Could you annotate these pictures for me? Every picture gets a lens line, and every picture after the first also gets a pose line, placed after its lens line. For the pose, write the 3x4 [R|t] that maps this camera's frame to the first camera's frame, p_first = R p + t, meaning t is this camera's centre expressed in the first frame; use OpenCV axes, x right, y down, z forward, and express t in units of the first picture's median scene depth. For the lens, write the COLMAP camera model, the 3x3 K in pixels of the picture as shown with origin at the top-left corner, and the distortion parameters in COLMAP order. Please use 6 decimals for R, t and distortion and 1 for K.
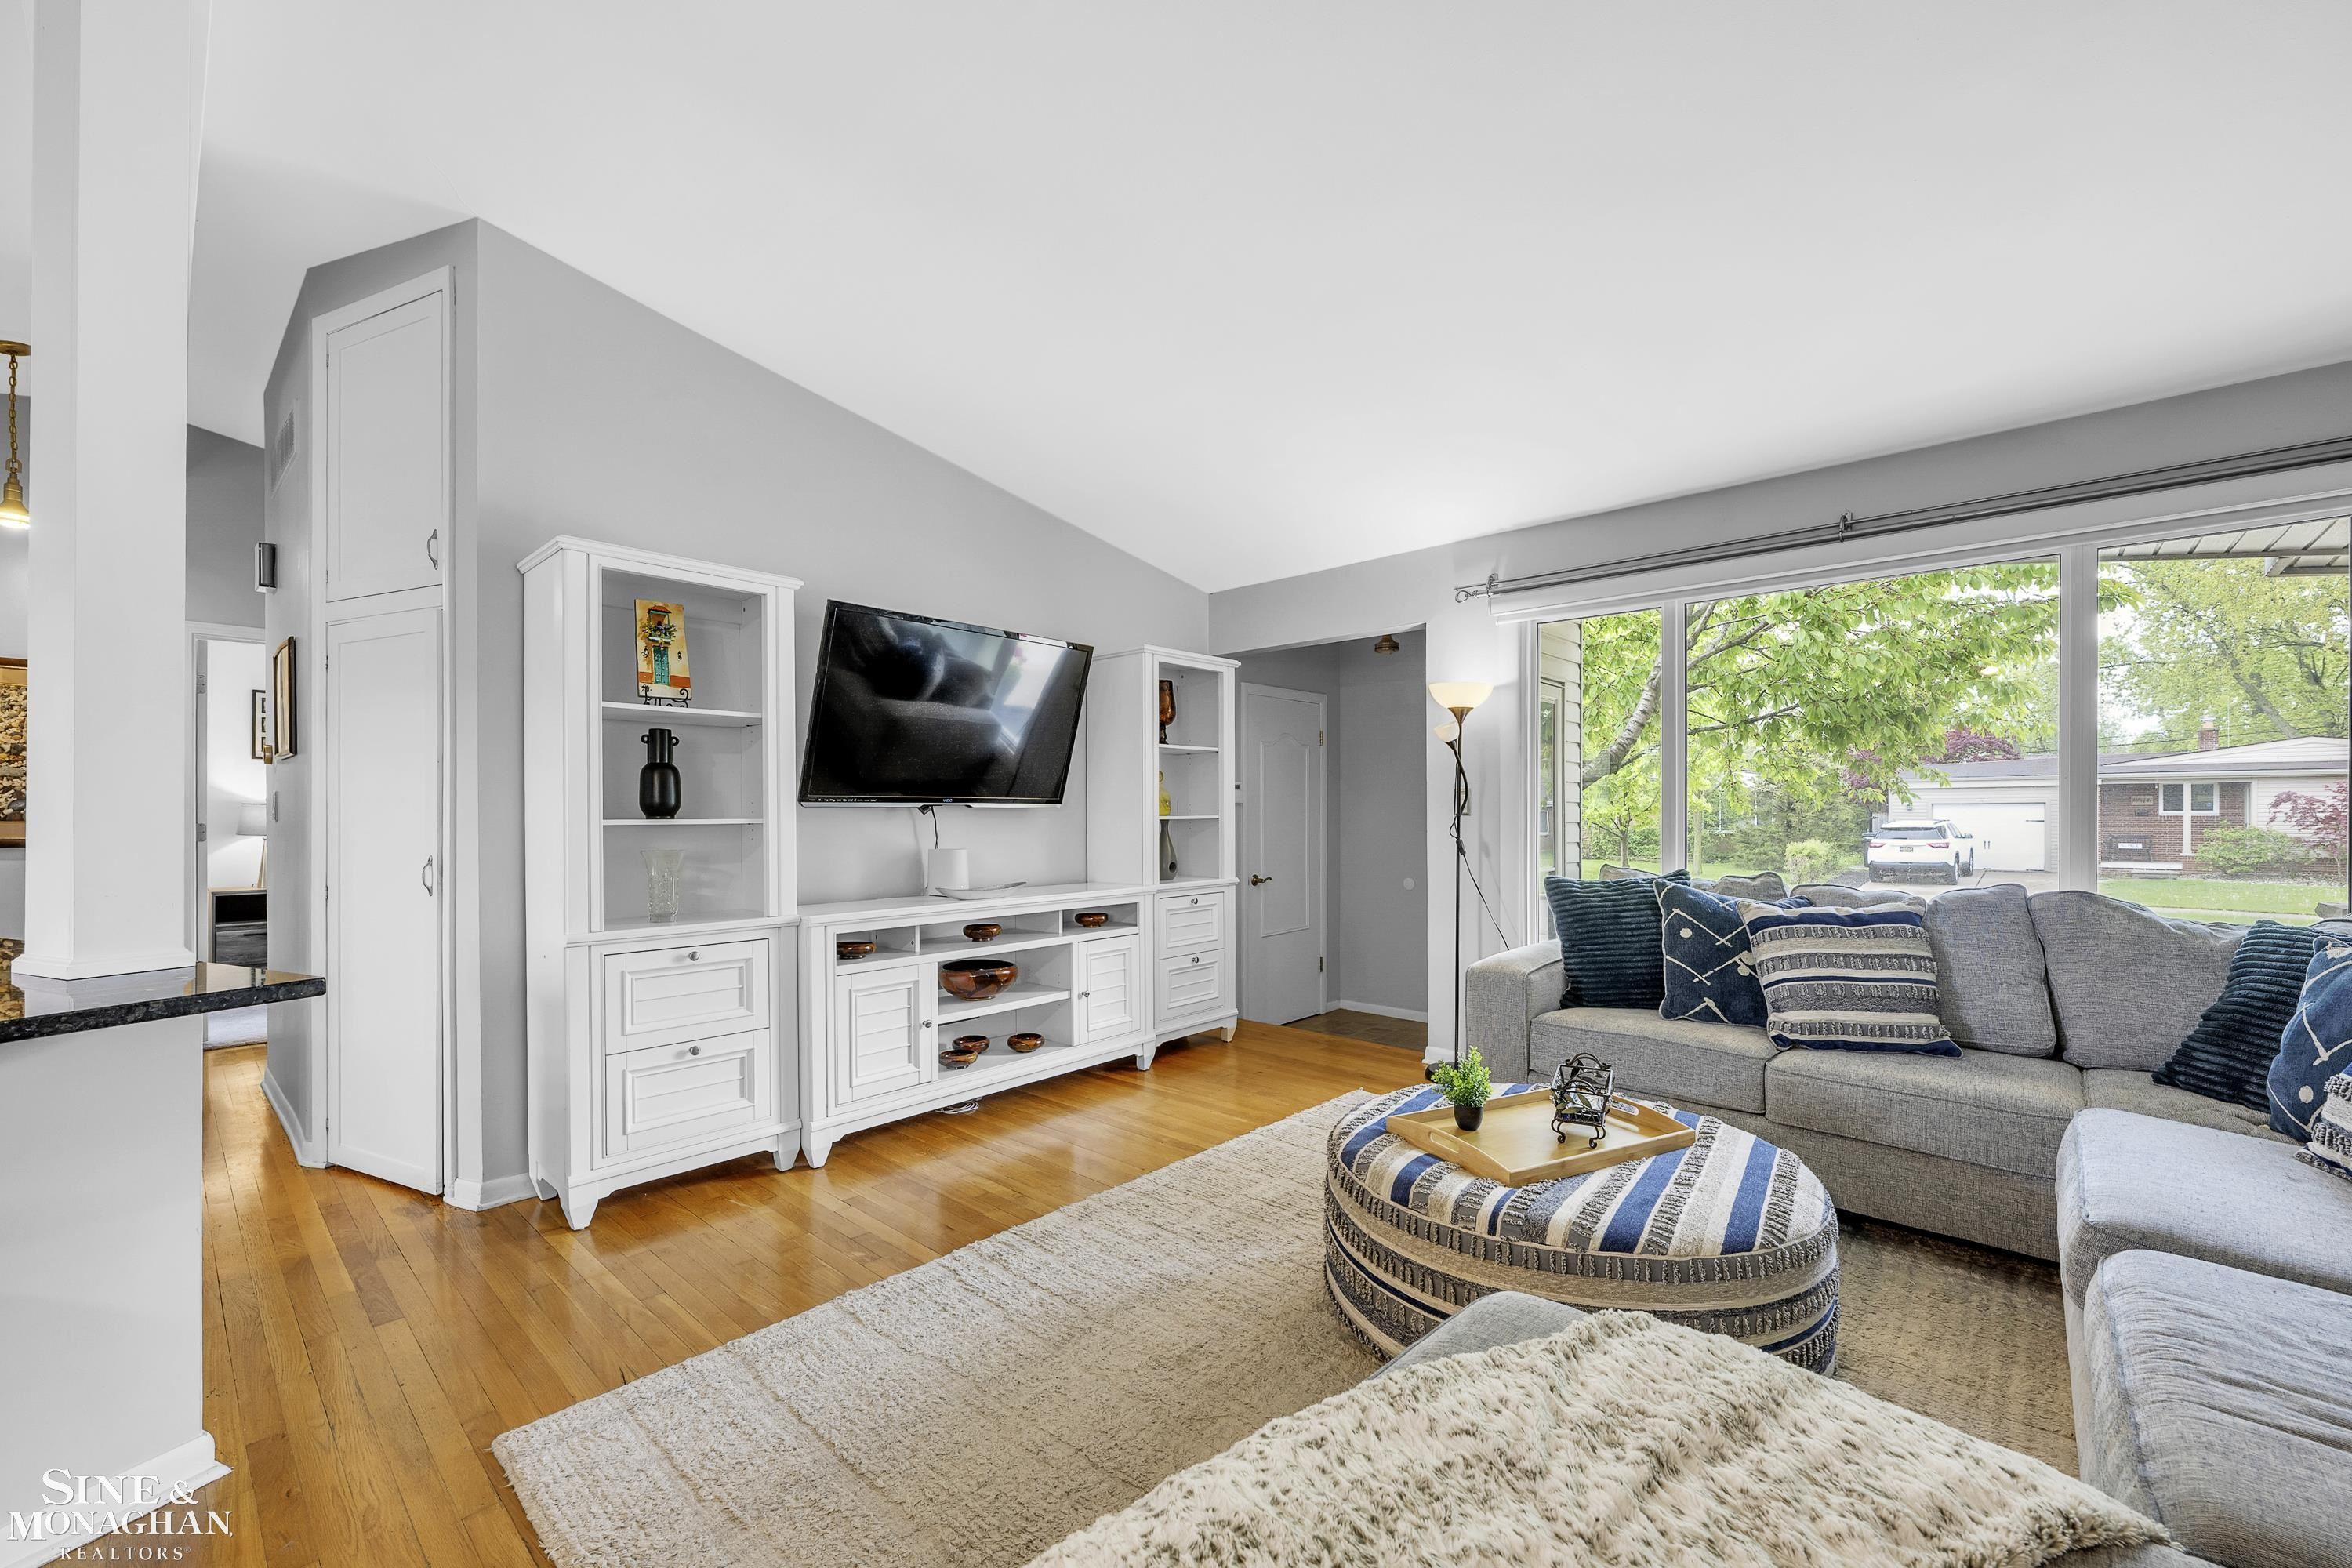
lens RADIAL K [[939.1, 0, 1168.3], [0, 939.1, 808.2], [0, 0, 1]] dist [-0.001888, -0.000036]
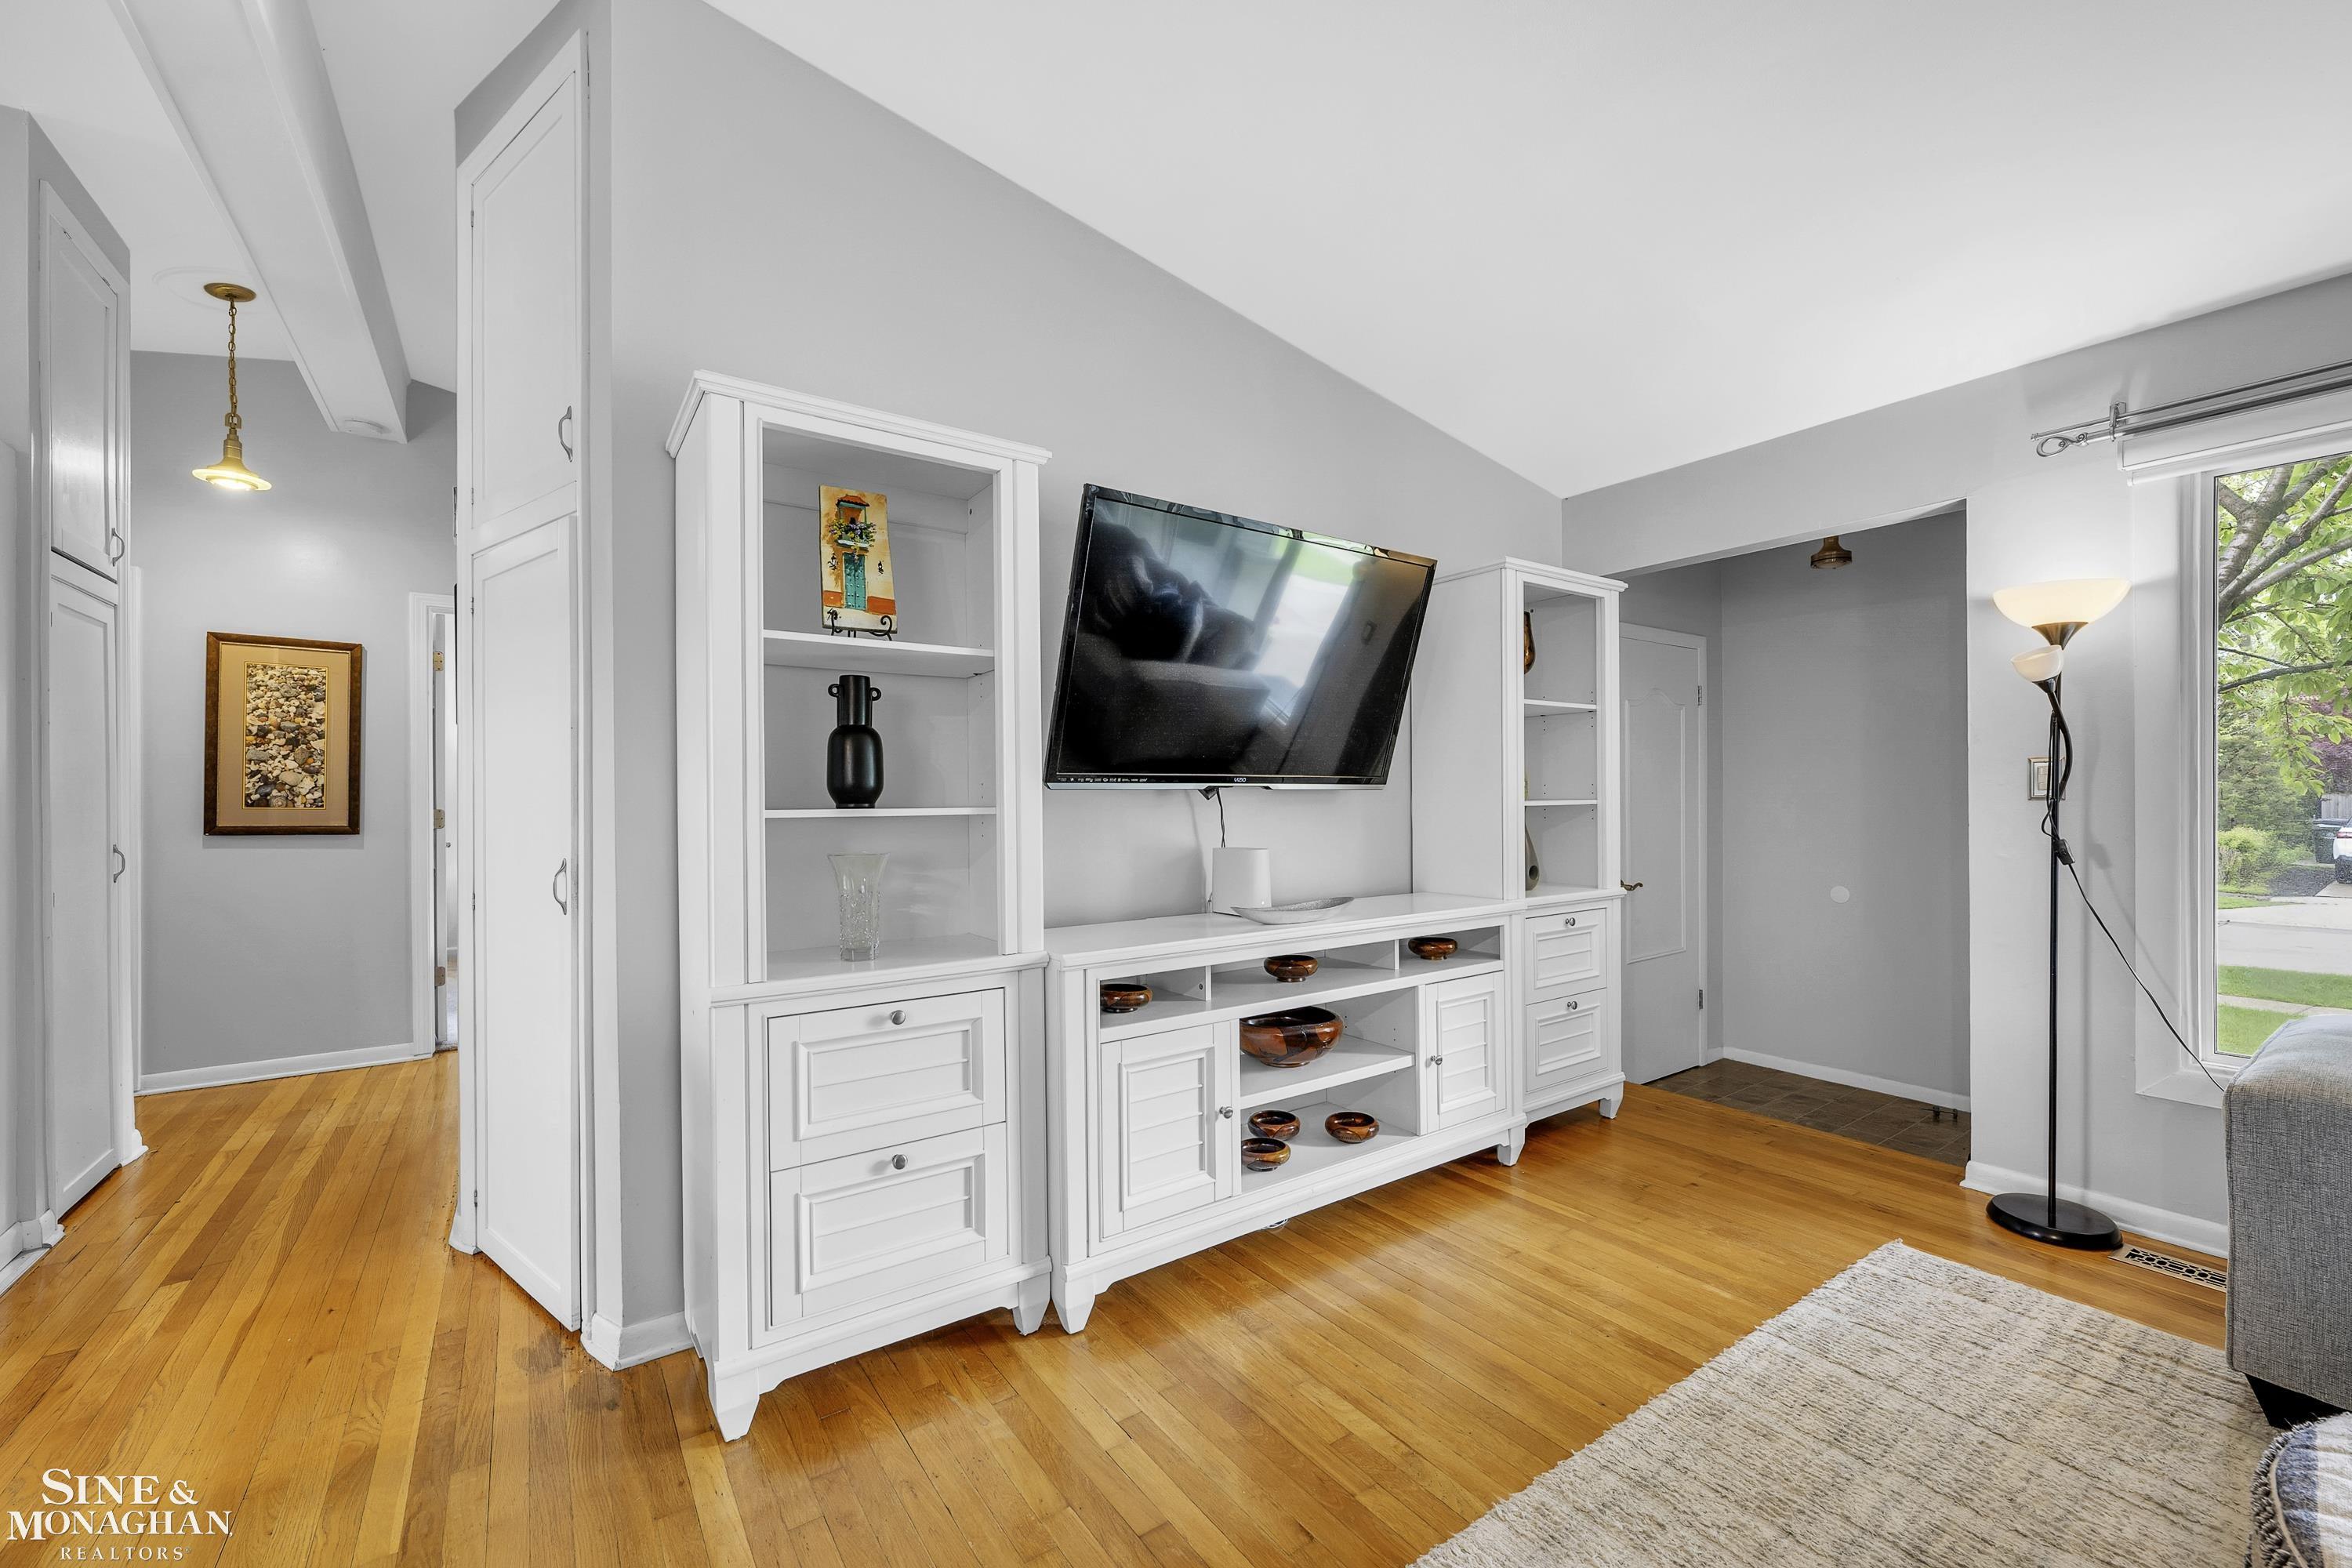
lens RADIAL K [[936.1, 0, 1179.3], [0, 936.1, 794.5], [0, 0, 1]] dist [-0.000249, -0.000034]
pose [[0.975942, -0.002053, -0.218018, -0.143152], [0.002930, 0.999989, 0.003698, 0.000101], [0.218008, -0.004248, 0.975938, 0.340096]]
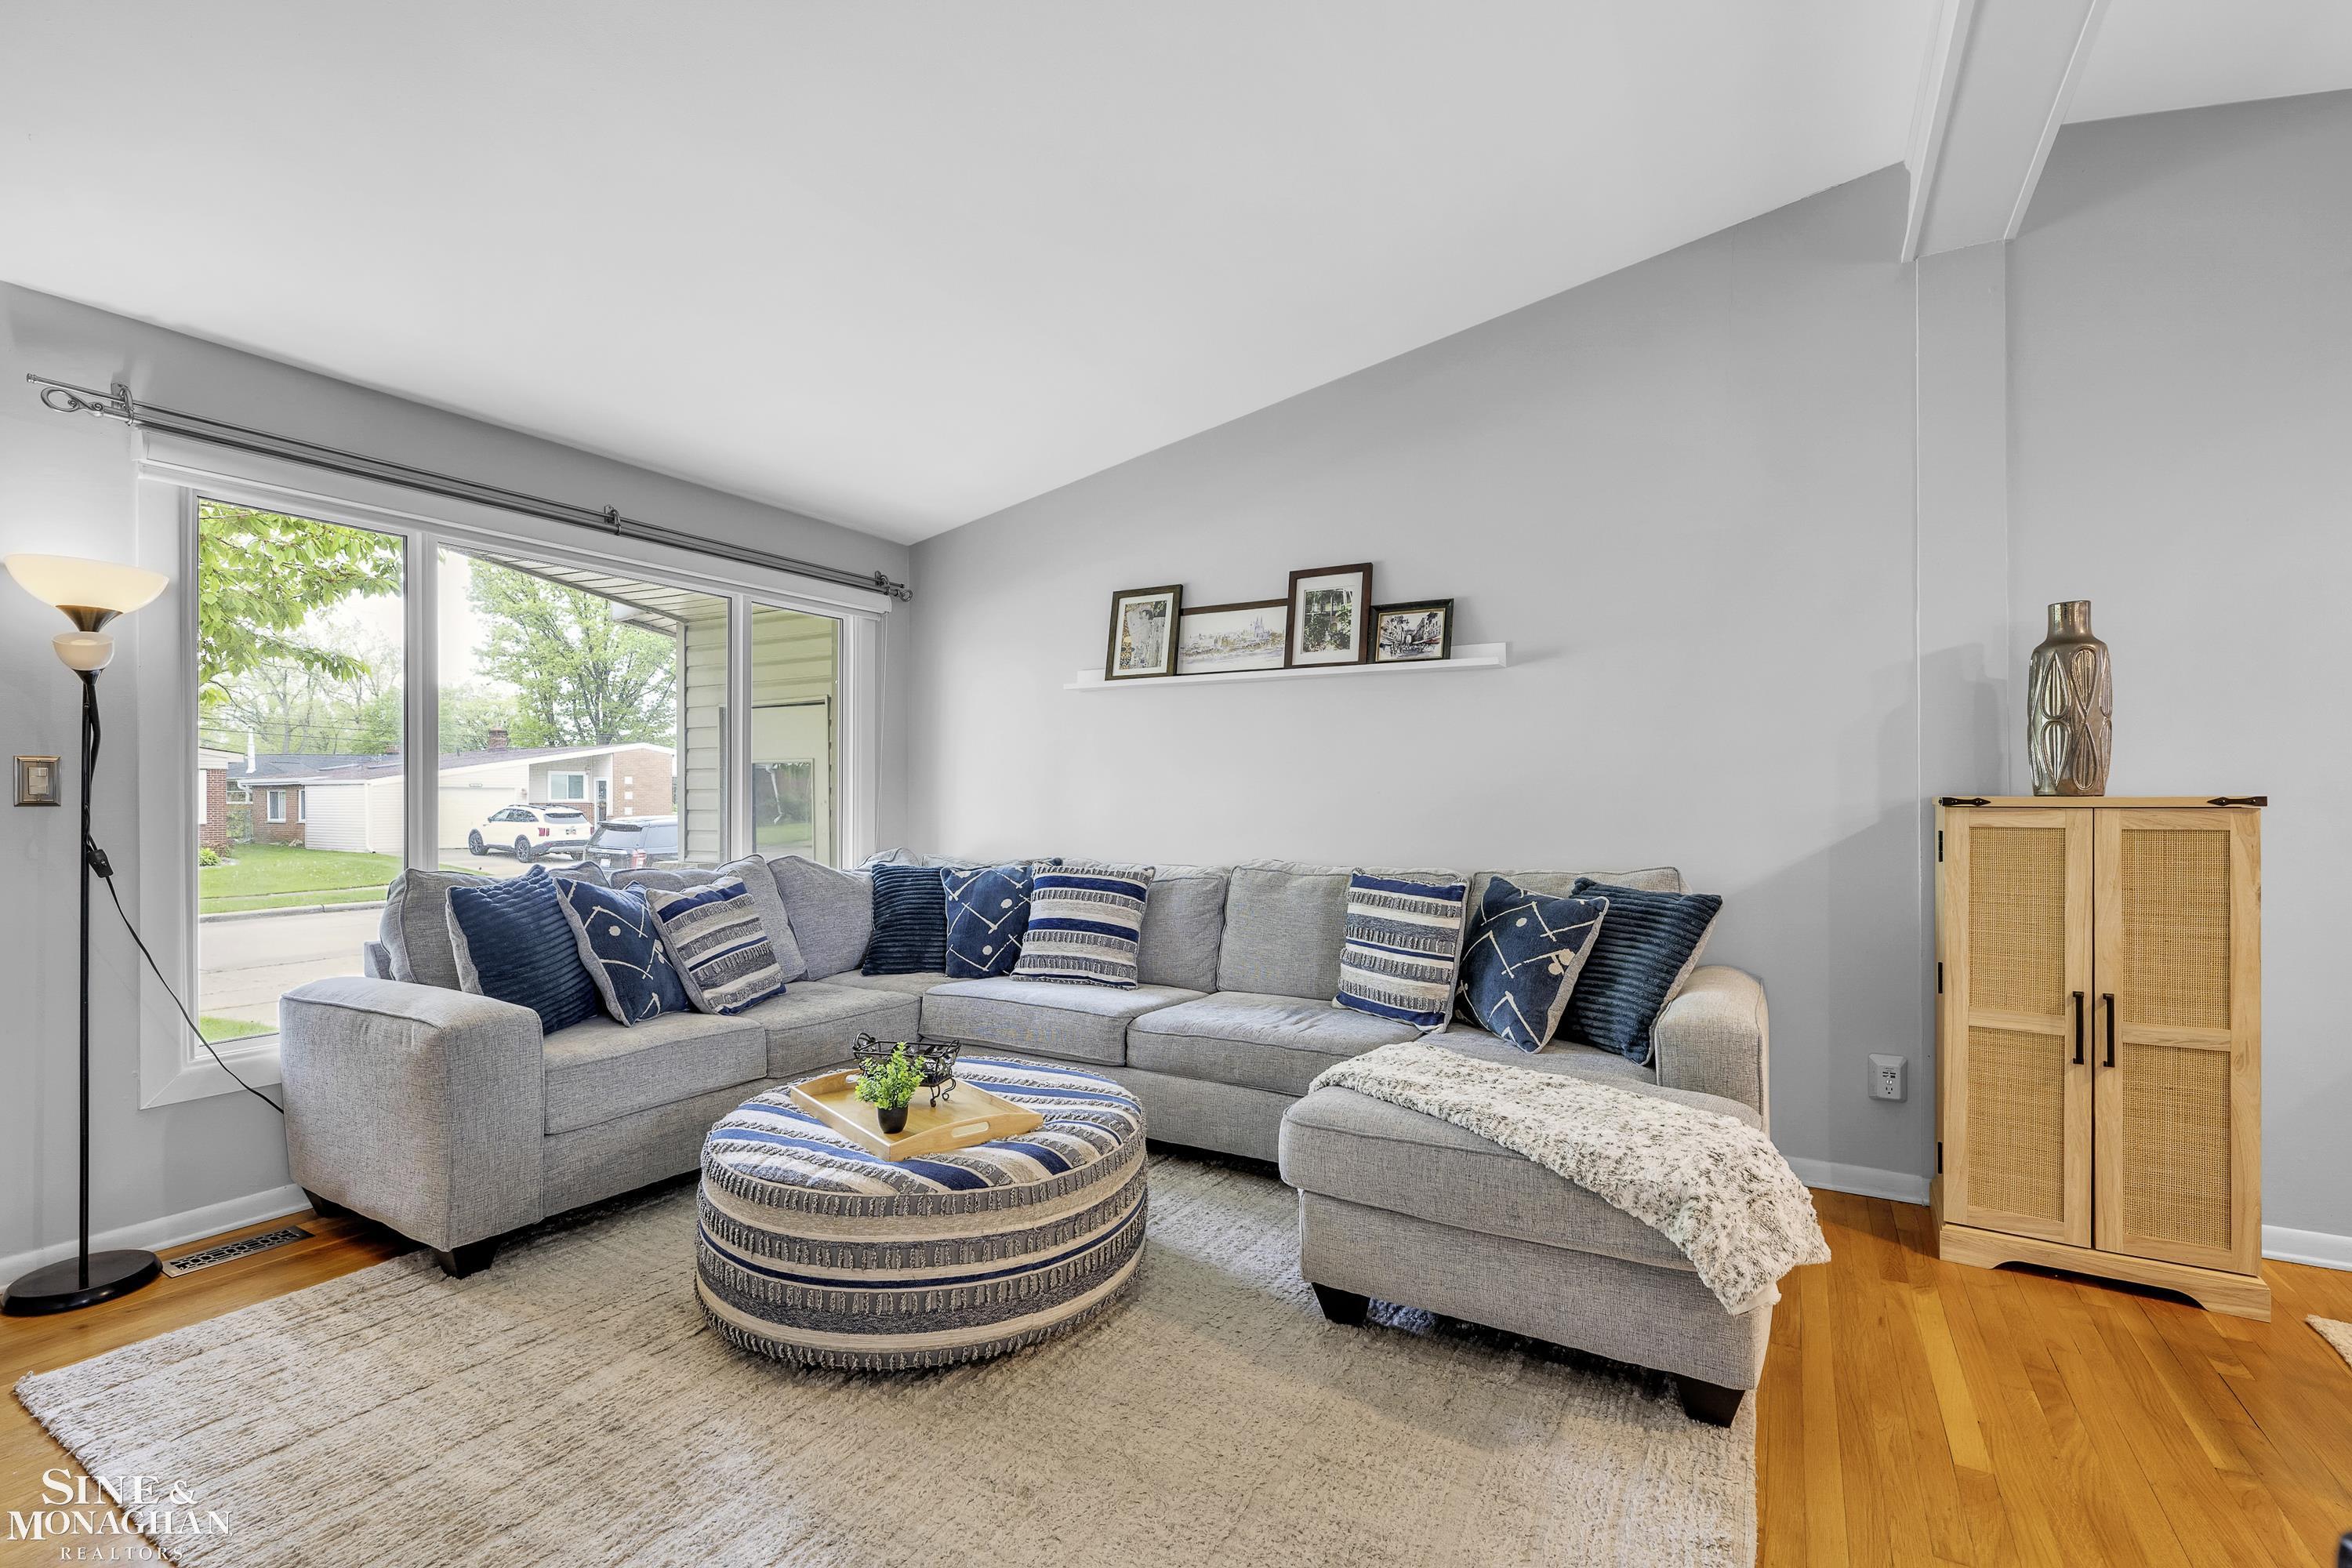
lens RADIAL K [[1043.8, 0, 1177.2], [0, 1043.8, 794.2], [0, 0, 1]] dist [-0.000104, -0.000144]
pose [[-0.211290, 0.002774, 0.977419, -0.511636], [-0.001809, 0.999993, -0.003229, 0.002163], [-0.977422, -0.002450, -0.211284, 0.623794]]
